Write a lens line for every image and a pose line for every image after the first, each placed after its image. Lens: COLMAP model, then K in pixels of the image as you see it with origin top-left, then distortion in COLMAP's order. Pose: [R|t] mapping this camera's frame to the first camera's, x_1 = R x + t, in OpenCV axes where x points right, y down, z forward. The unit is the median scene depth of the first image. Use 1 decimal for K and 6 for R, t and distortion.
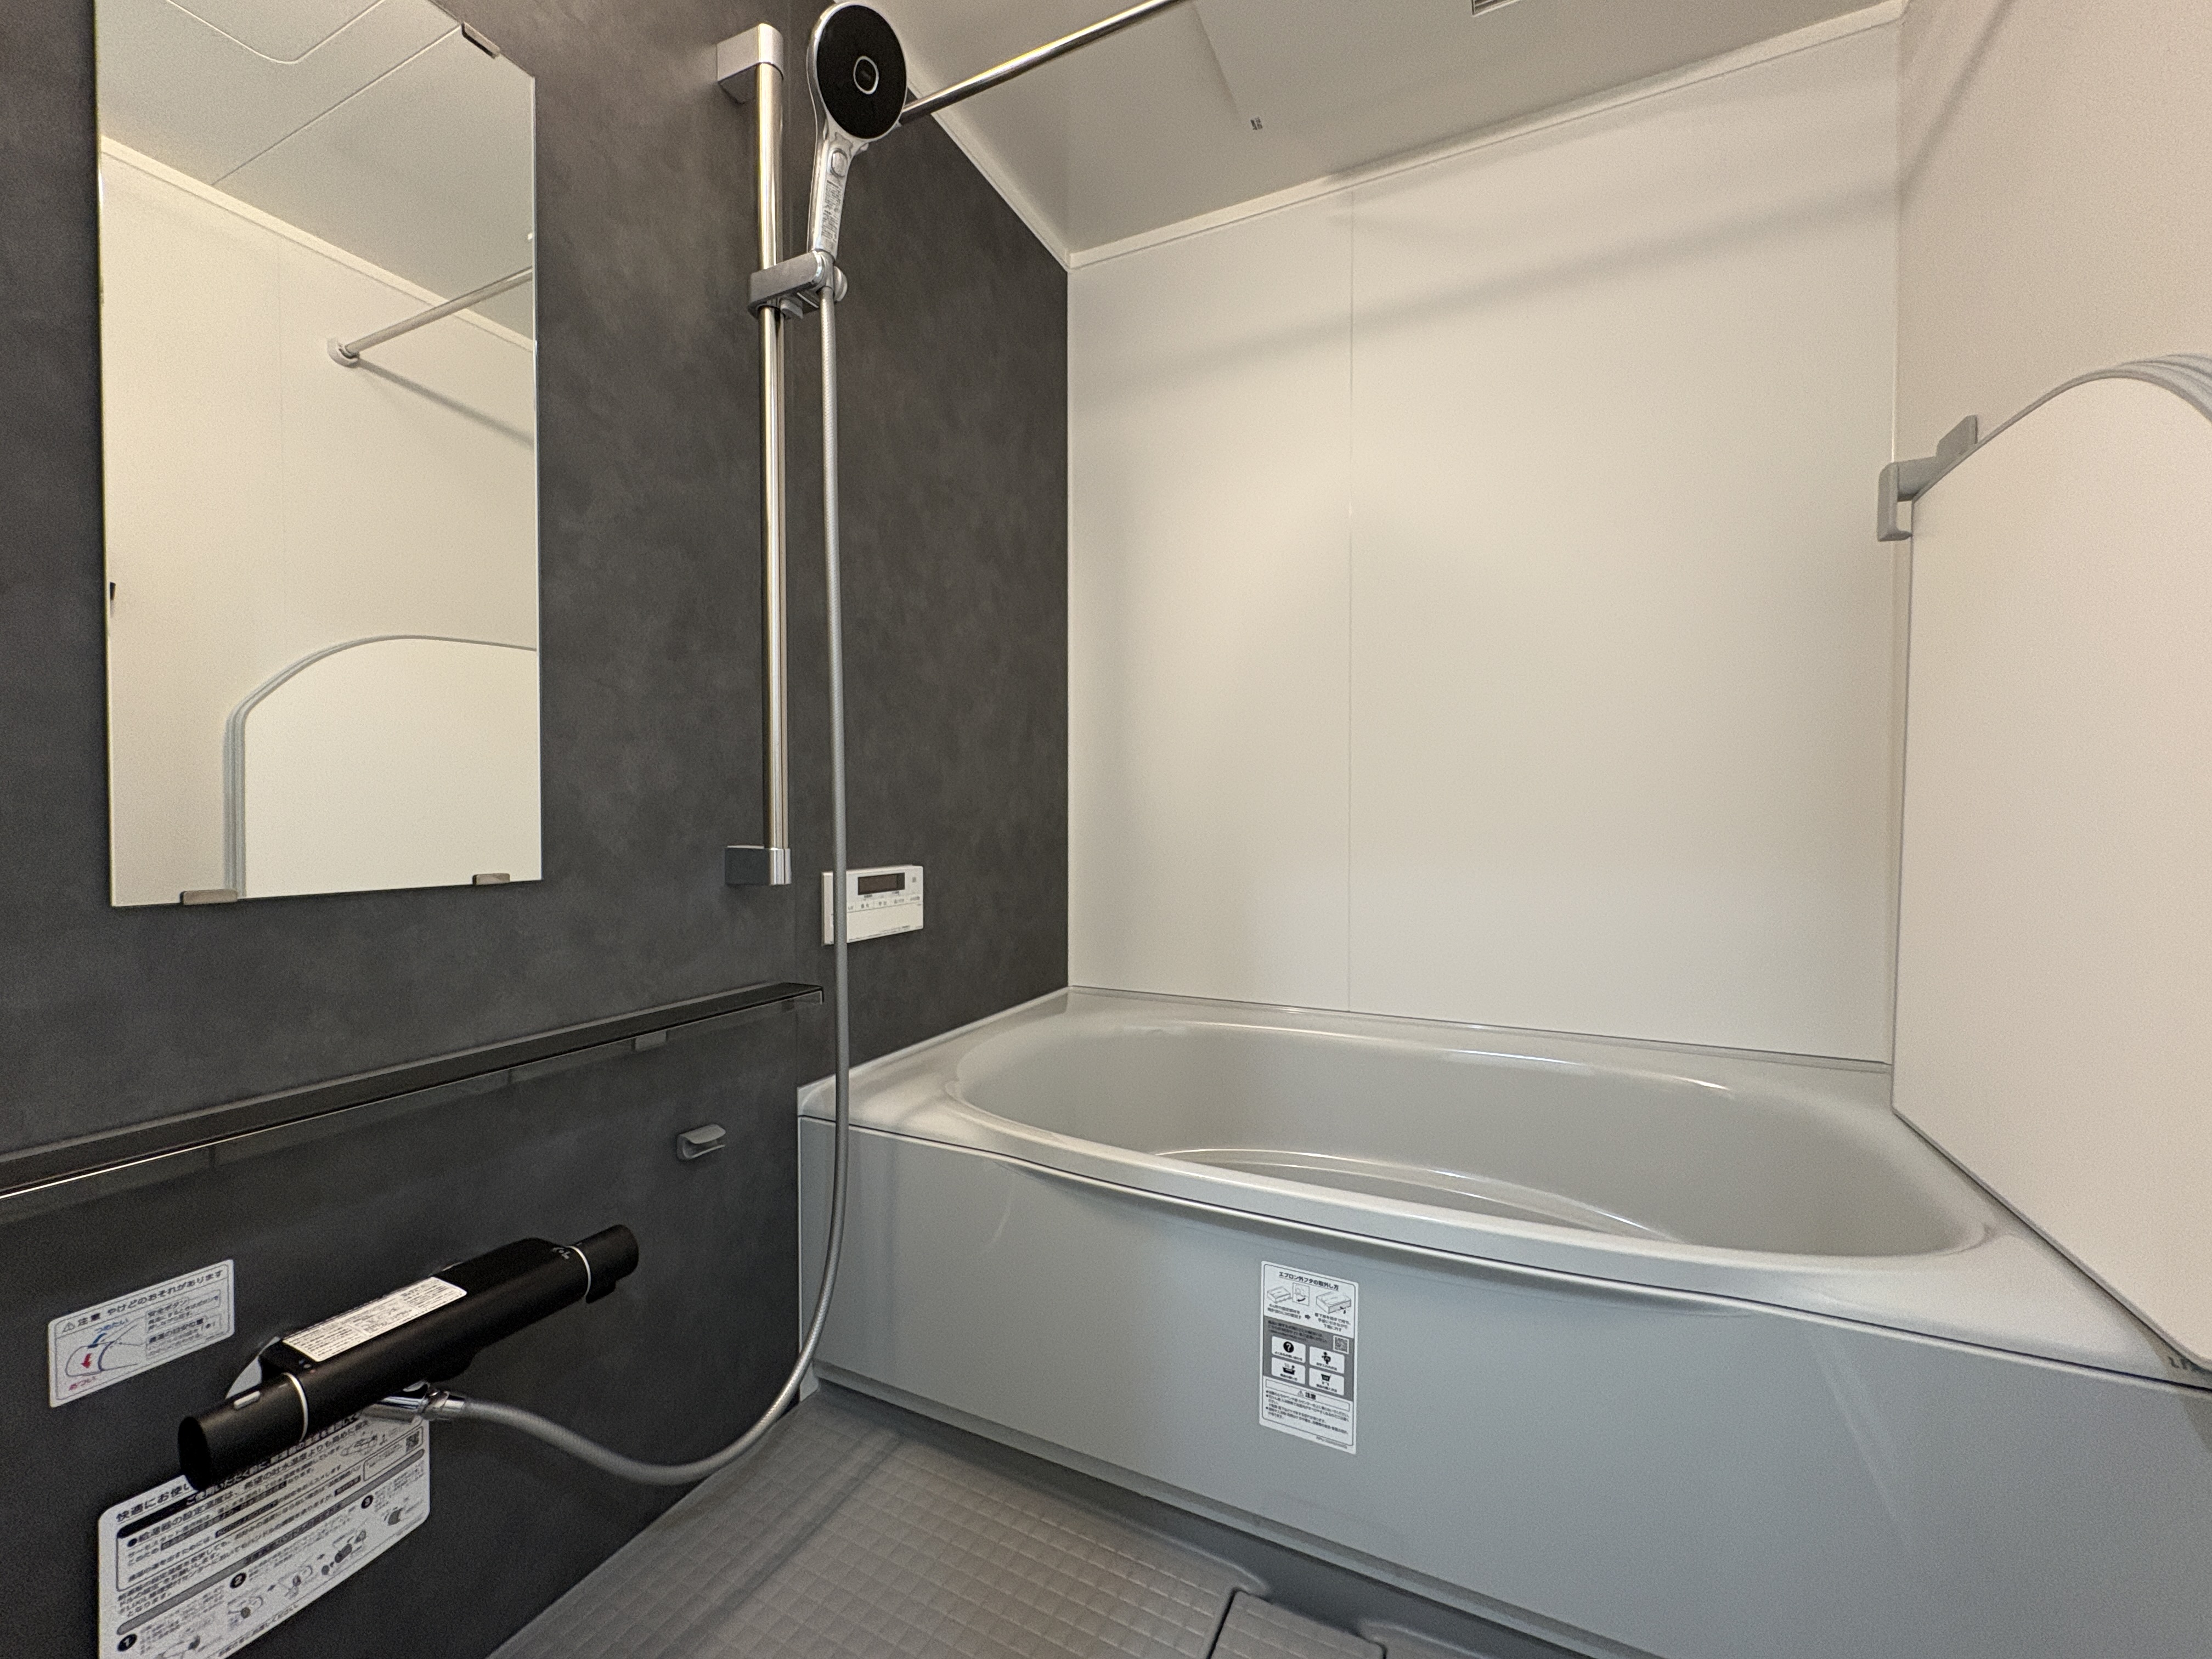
lens RADIAL K [[879.4, 0, 1104.7], [0, 879.4, 831.8], [0, 0, 1]] dist [-0.002383, -0.000279]
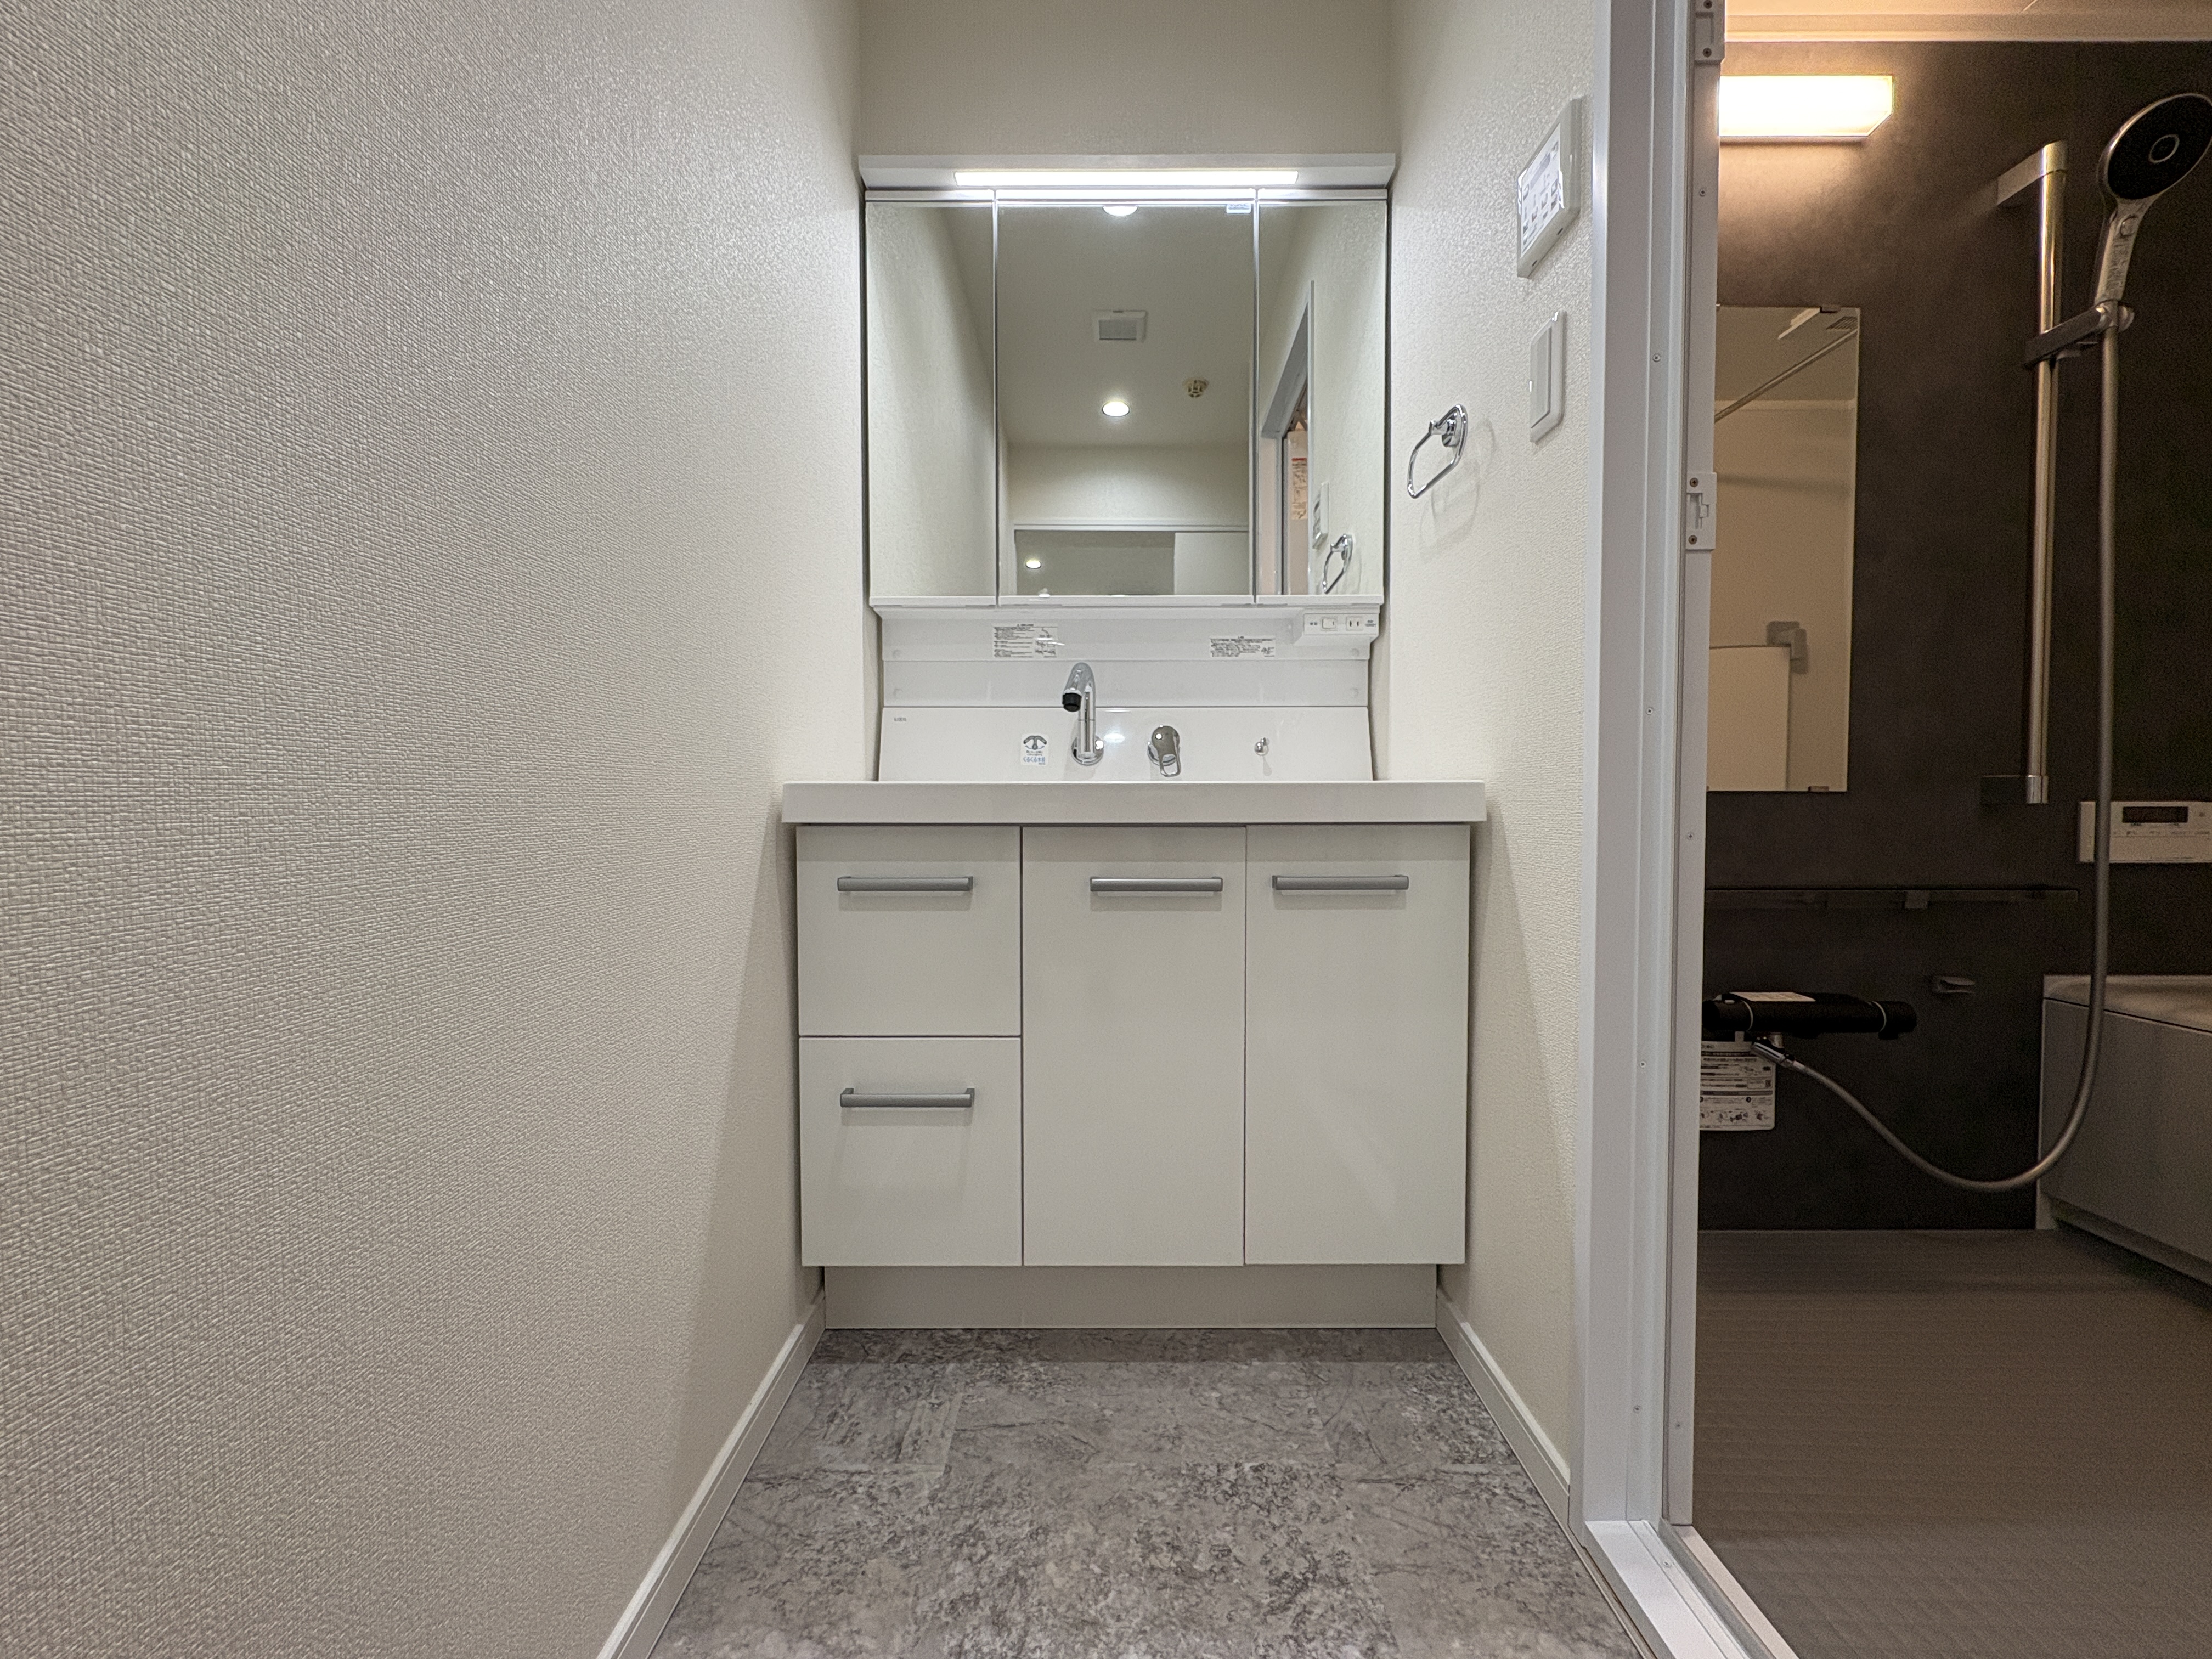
lens RADIAL K [[879.4, 0, 1097.1], [0, 879.4, 839.5], [0, 0, 1]] dist [-0.002383, -0.000279]
pose [[0.426944, 0.028540, -0.903828, 0.218276], [-0.017261, 0.999577, 0.023410, 0.111467], [0.904113, 0.005606, 0.427256, -0.842688]]
